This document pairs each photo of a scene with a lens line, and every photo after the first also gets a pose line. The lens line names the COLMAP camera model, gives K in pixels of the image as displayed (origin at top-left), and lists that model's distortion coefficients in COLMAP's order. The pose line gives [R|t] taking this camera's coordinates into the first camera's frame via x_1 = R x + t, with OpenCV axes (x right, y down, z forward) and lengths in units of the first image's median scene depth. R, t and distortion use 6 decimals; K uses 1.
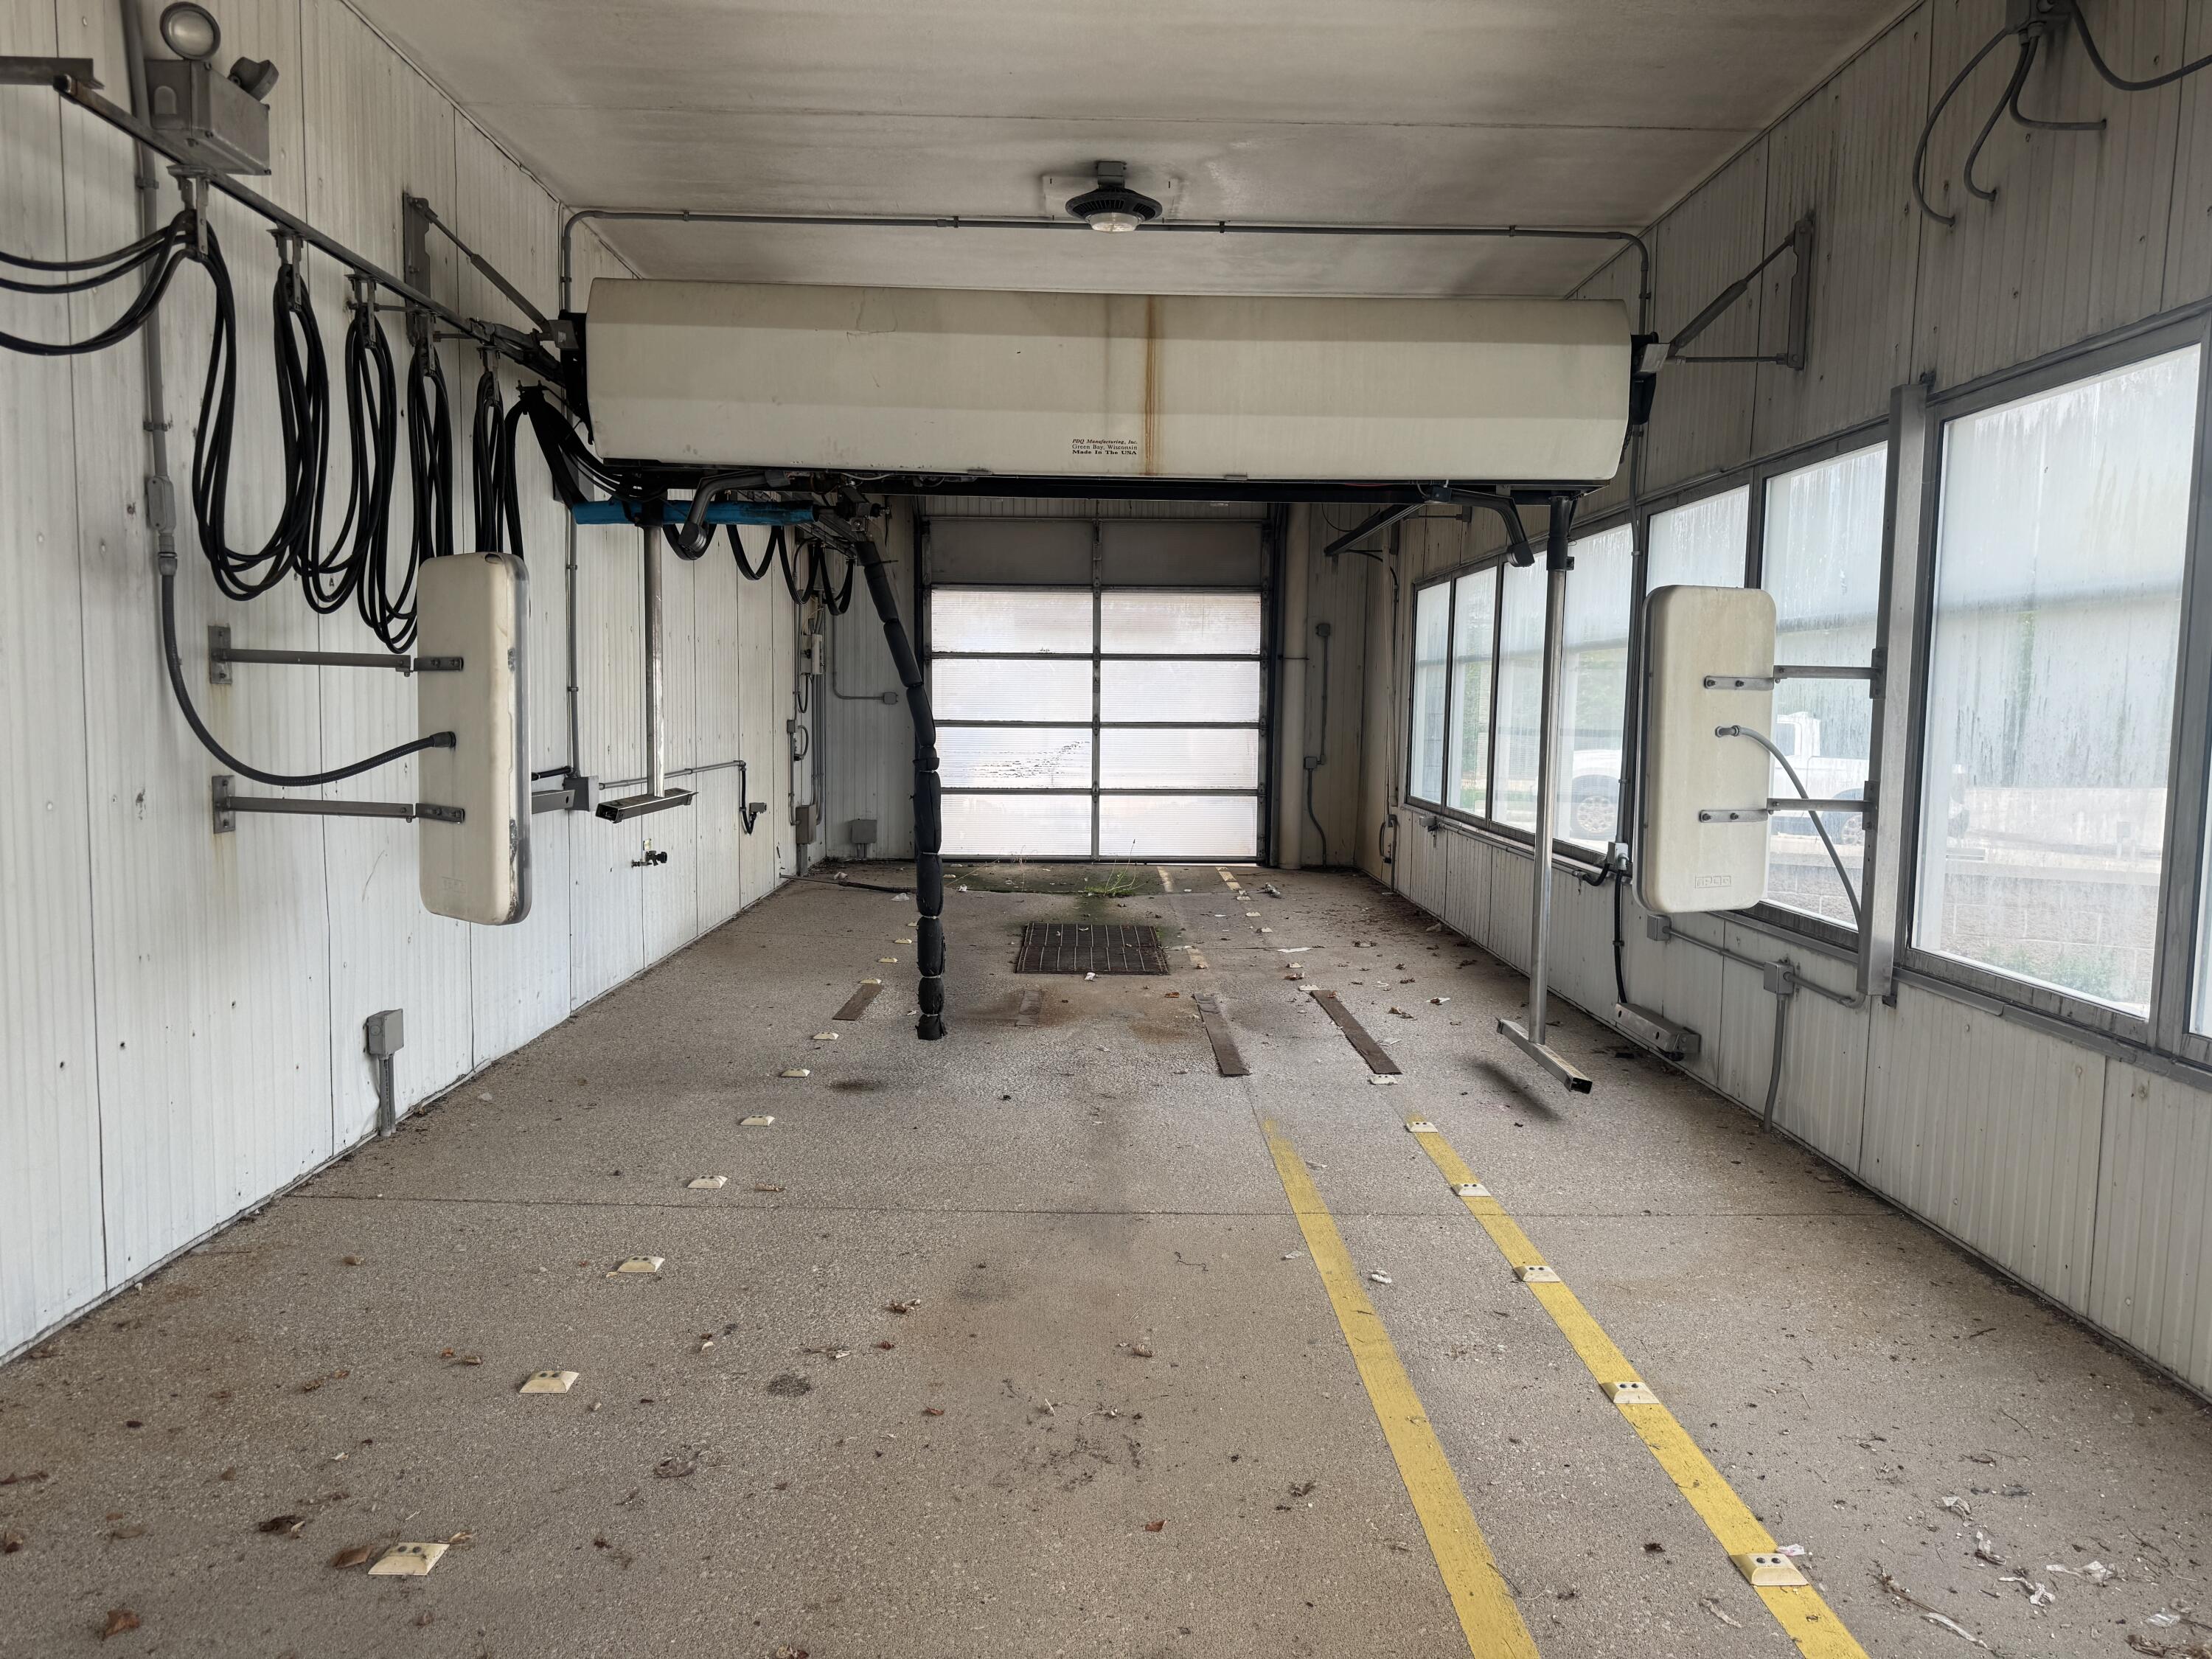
lens RADIAL K [[1761.9, 0, 1106.0], [0, 1761.9, 829.5], [0, 0, 1]] dist [0.152017, 0.001627]
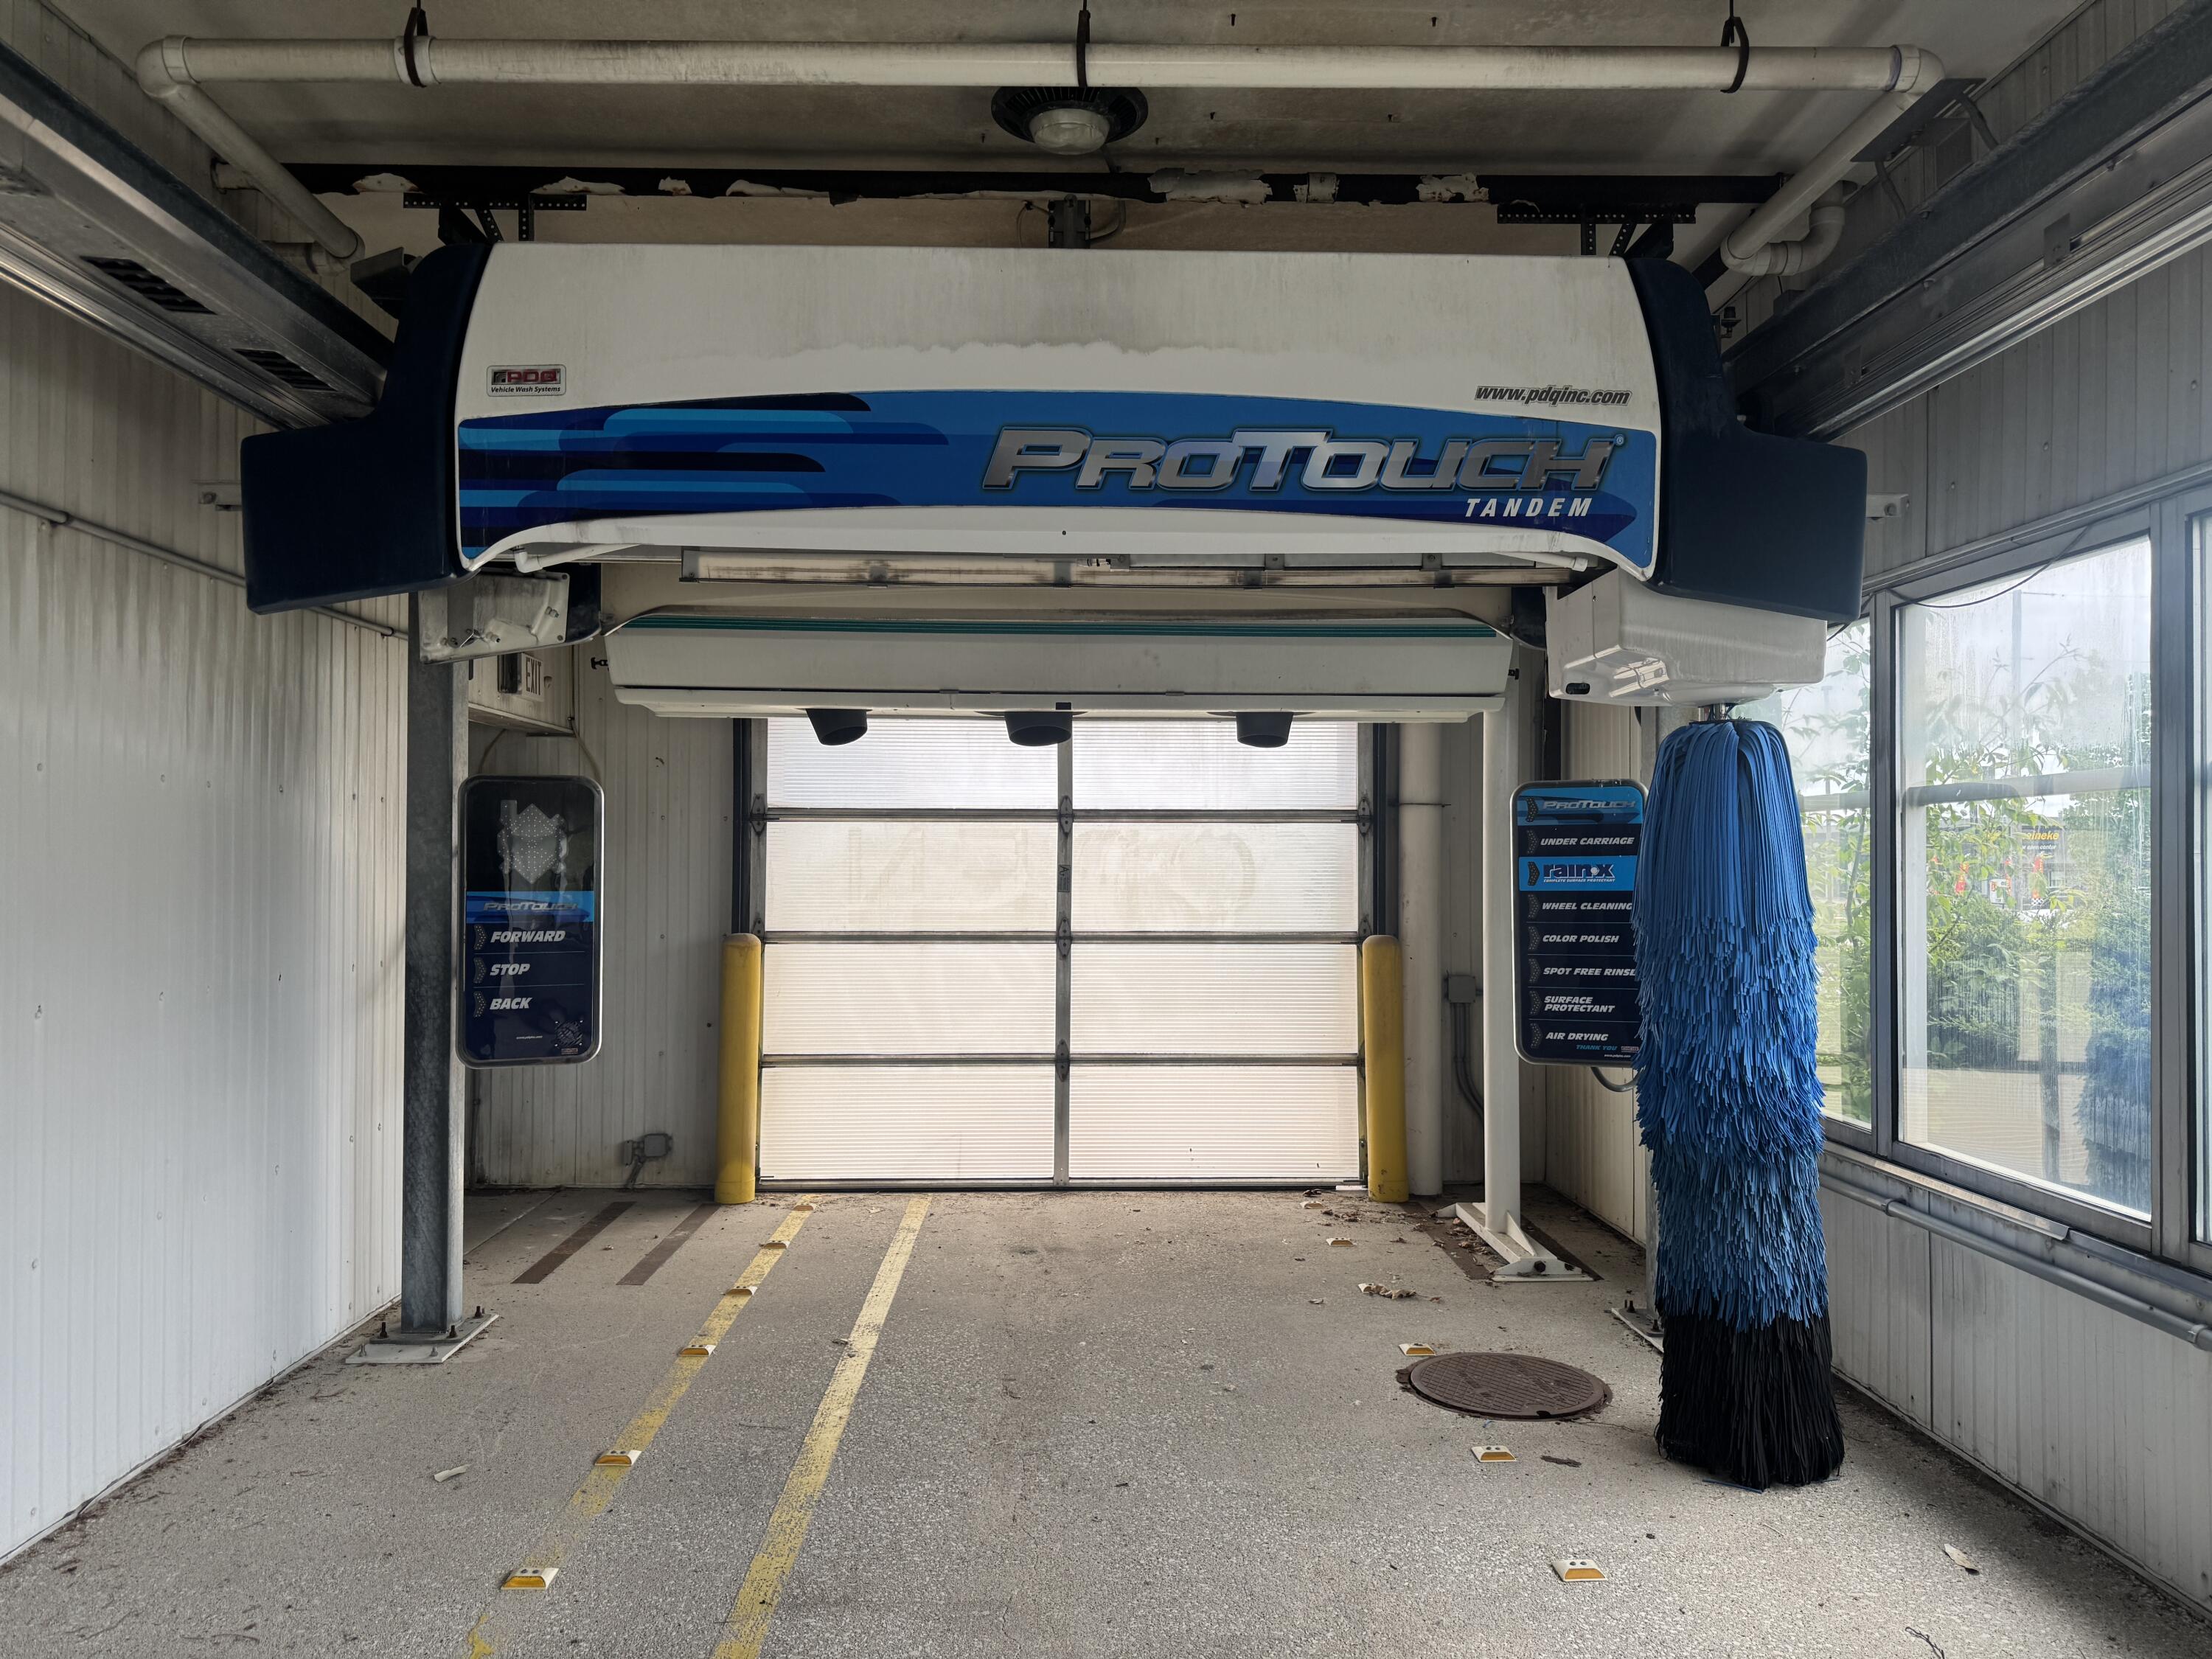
lens RADIAL K [[1761.9, 0, 1106.0], [0, 1761.9, 829.5], [0, 0, 1]] dist [0.152017, 0.001627]
pose [[0.999771, -0.002503, 0.021240, -0.003814], [0.004704, 0.994543, -0.104220, -0.035104], [-0.020864, 0.104296, 0.994327, 0.442771]]
